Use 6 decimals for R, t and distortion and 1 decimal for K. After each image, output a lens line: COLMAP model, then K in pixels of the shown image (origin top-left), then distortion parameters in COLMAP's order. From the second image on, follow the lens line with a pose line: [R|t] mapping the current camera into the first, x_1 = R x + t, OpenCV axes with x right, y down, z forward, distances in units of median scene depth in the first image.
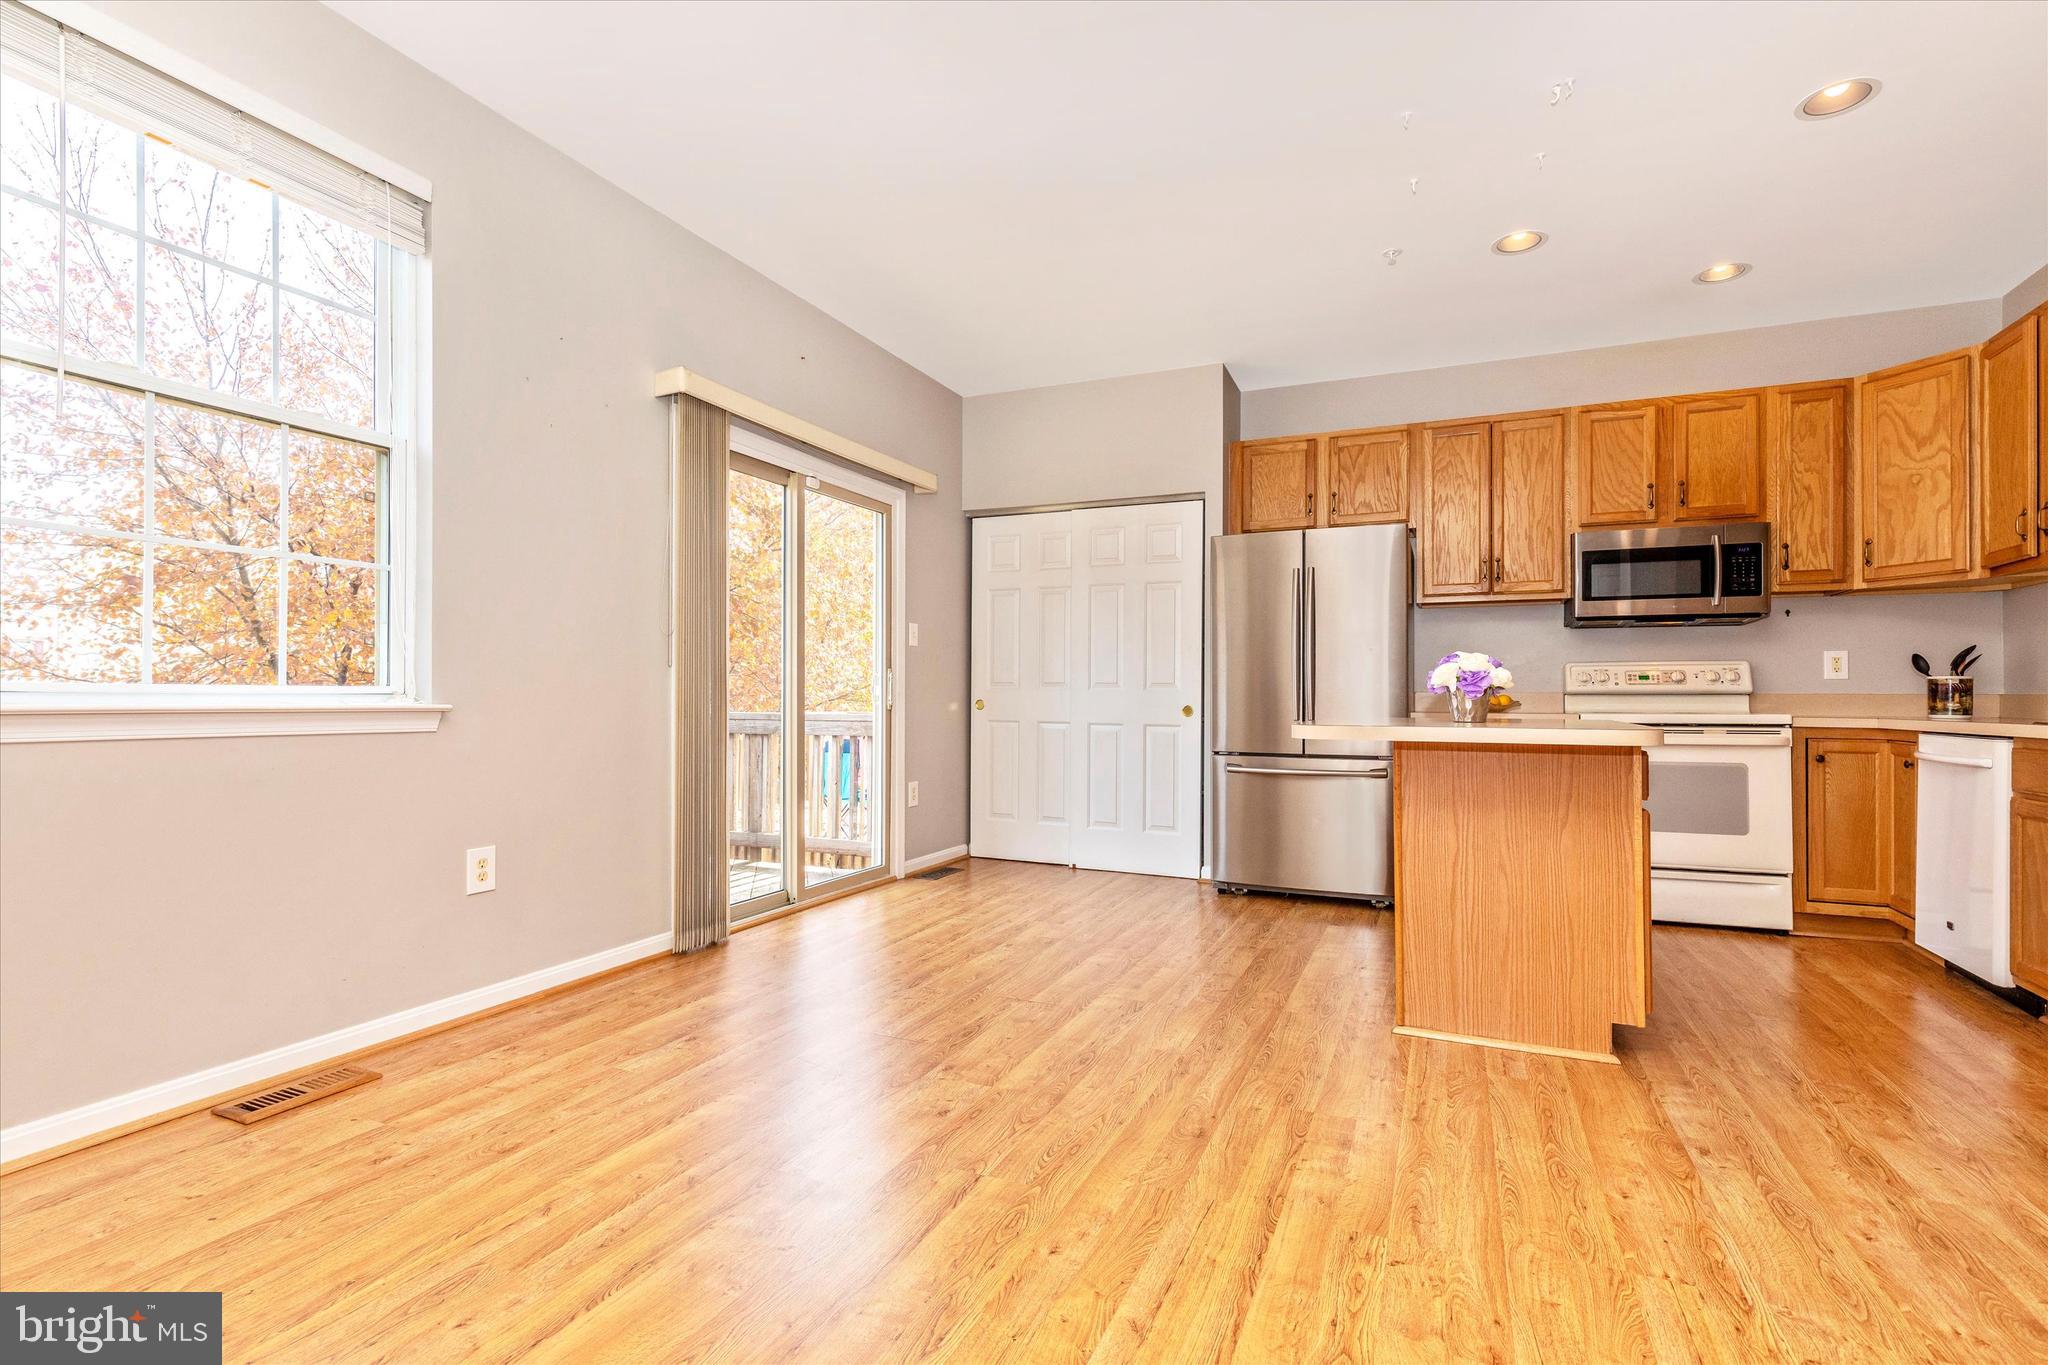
lens RADIAL K [[943.2, 0, 1033.3], [0, 943.2, 694.6], [0, 0, 1]] dist [0.012180, -0.002748]
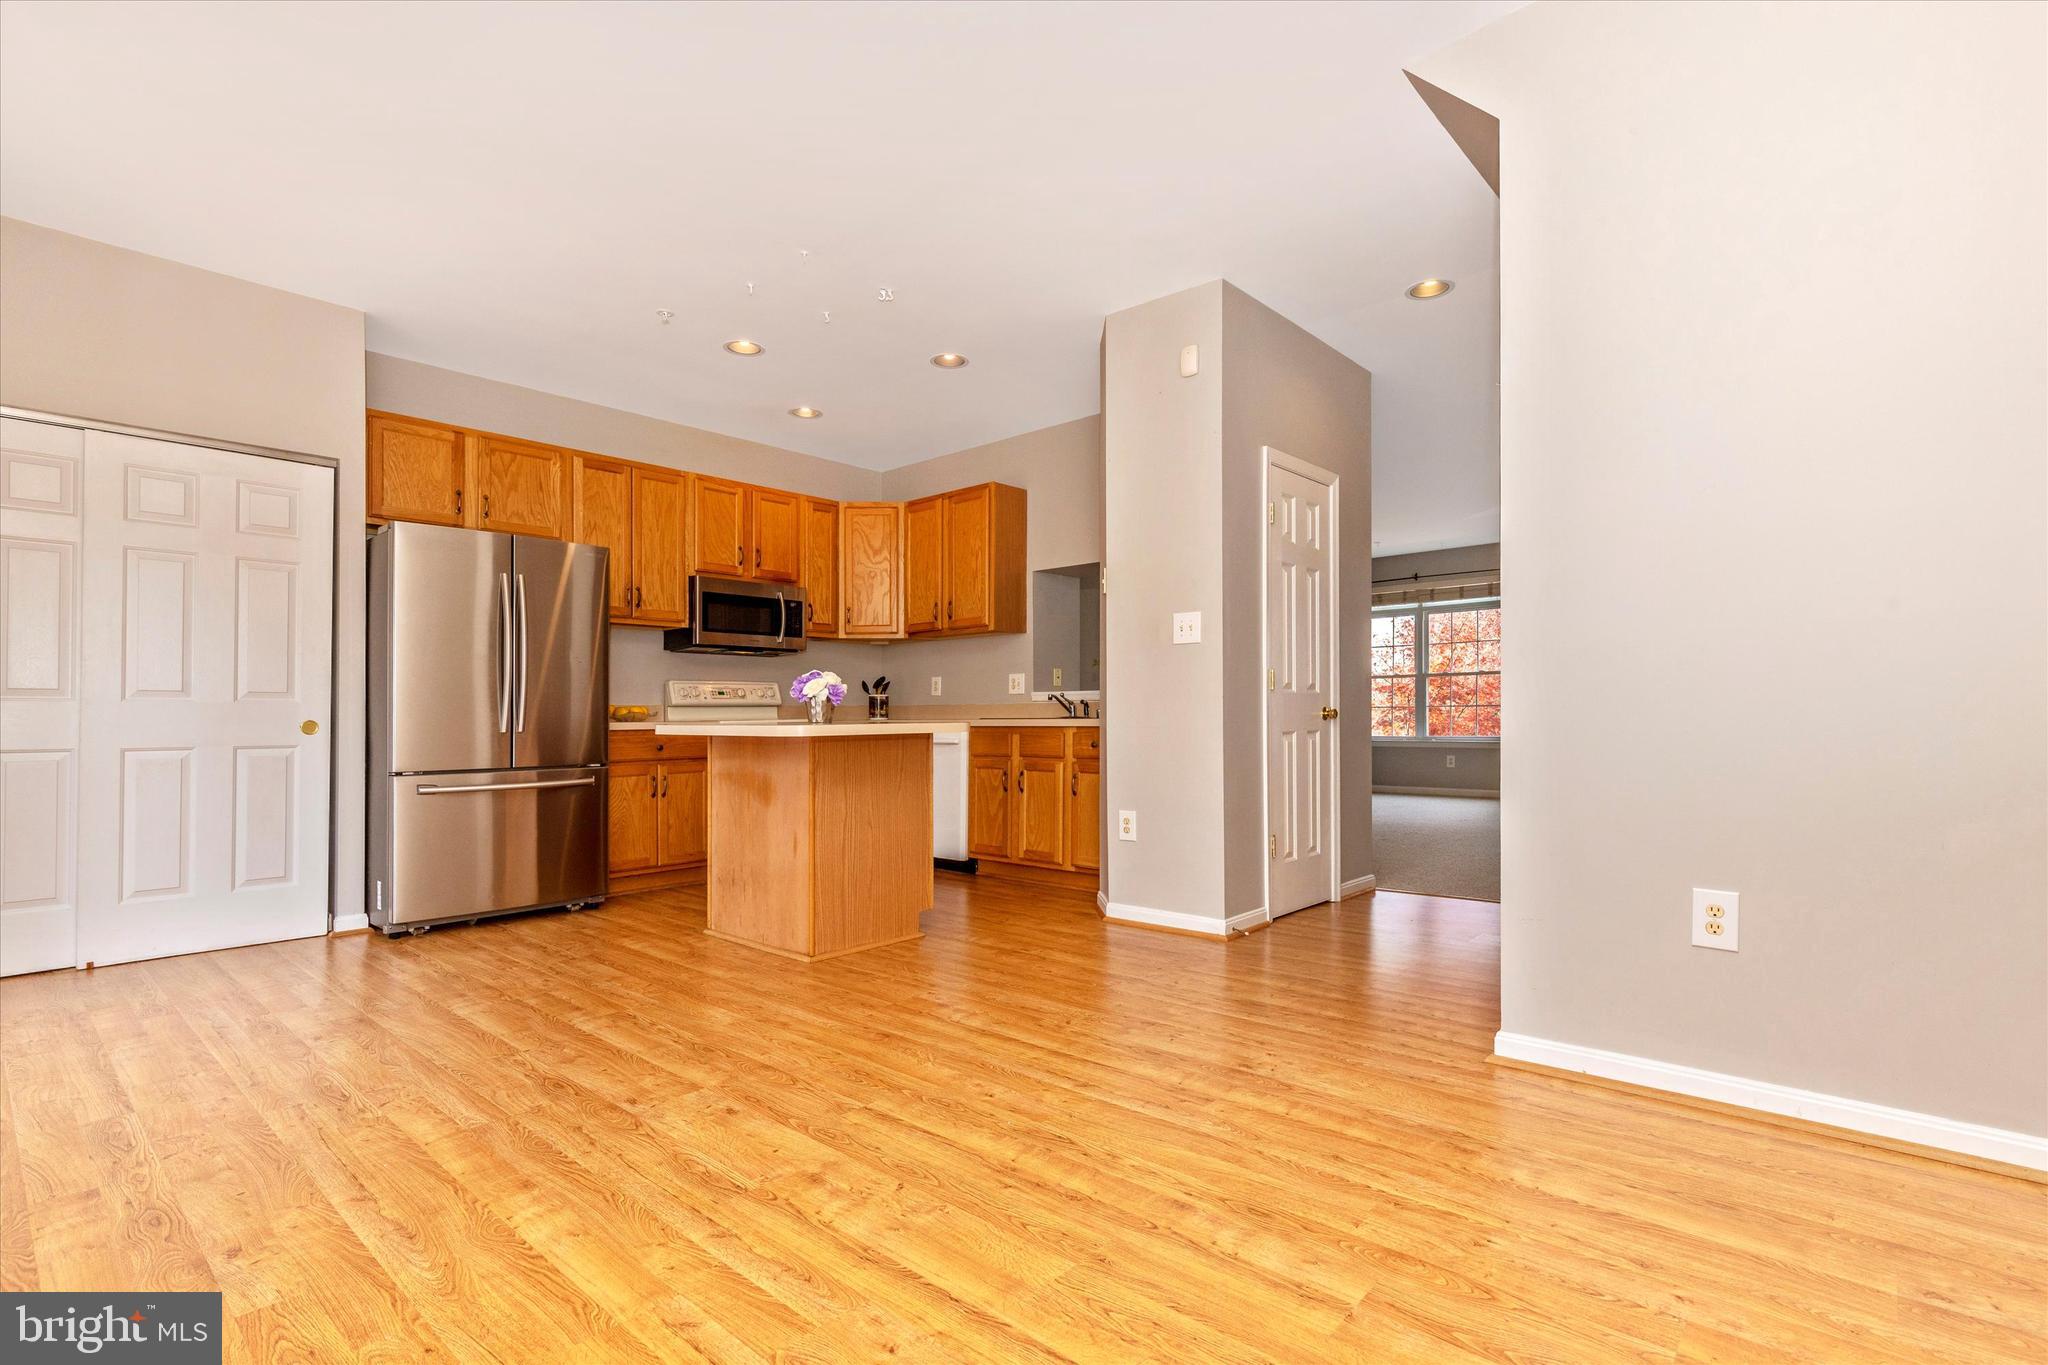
lens RADIAL K [[943.2, 0, 1050.2], [0, 943.2, 756.4], [0, 0, 1]] dist [0.012180, -0.002748]
pose [[0.307935, -0.047731, 0.950209, -0.530190], [0.008710, 0.998840, 0.047351, 0.011543], [-0.951367, -0.006305, 0.307994, 0.210046]]
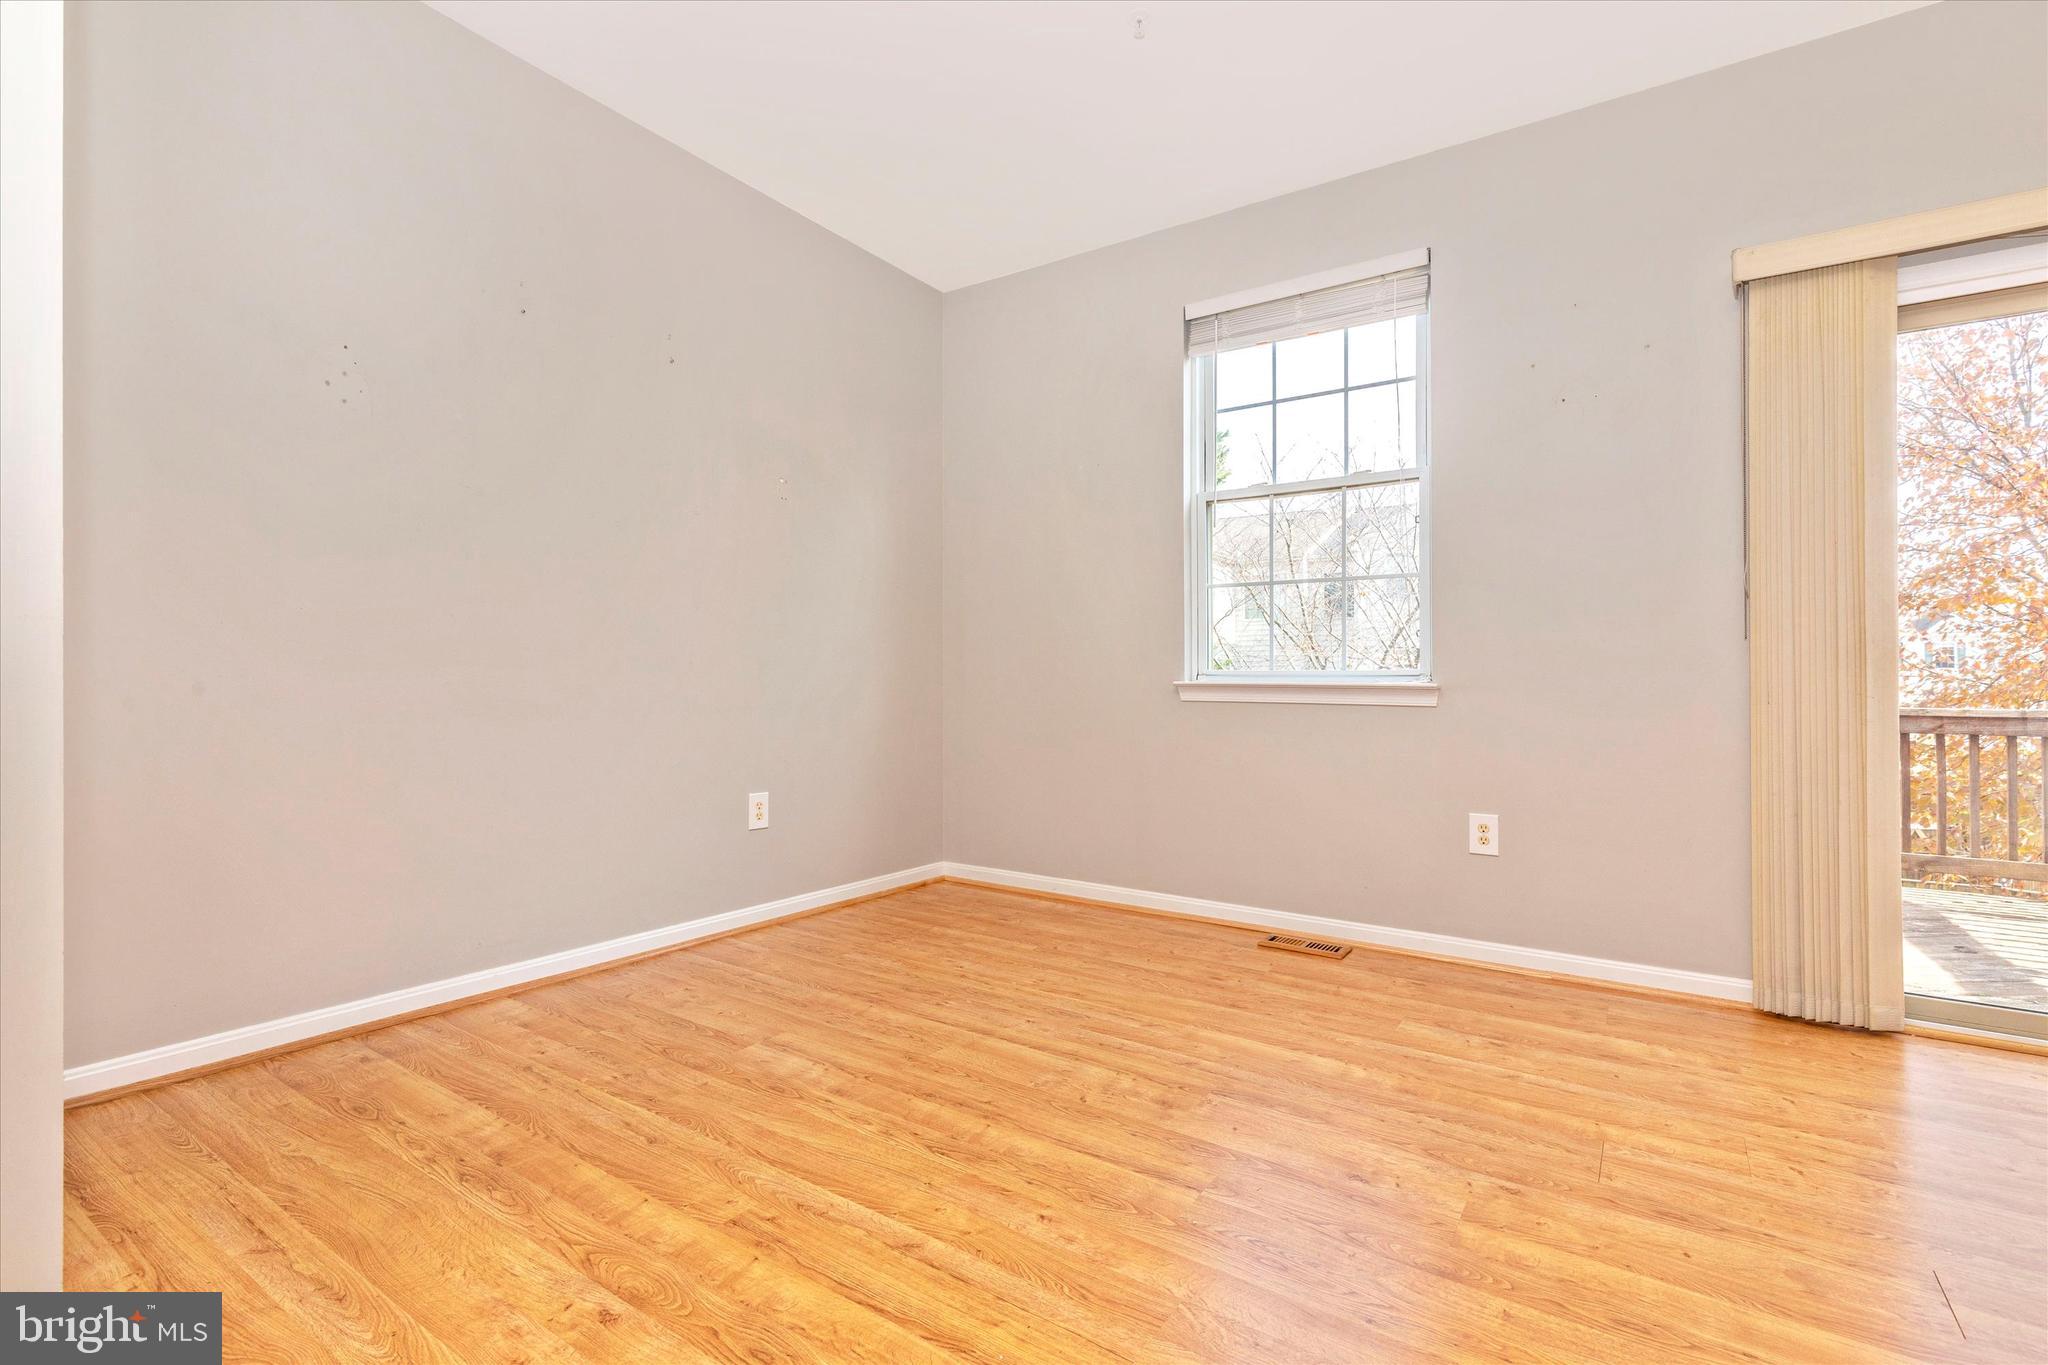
lens RADIAL K [[943.2, 0, 1035.9], [0, 943.2, 671.2], [0, 0, 1]] dist [0.012180, -0.002748]
pose [[-0.188222, -0.022570, -0.981867, 0.426370], [-0.008757, 0.999735, -0.021302, 0.018186], [0.982087, 0.004588, -0.188370, 0.500604]]
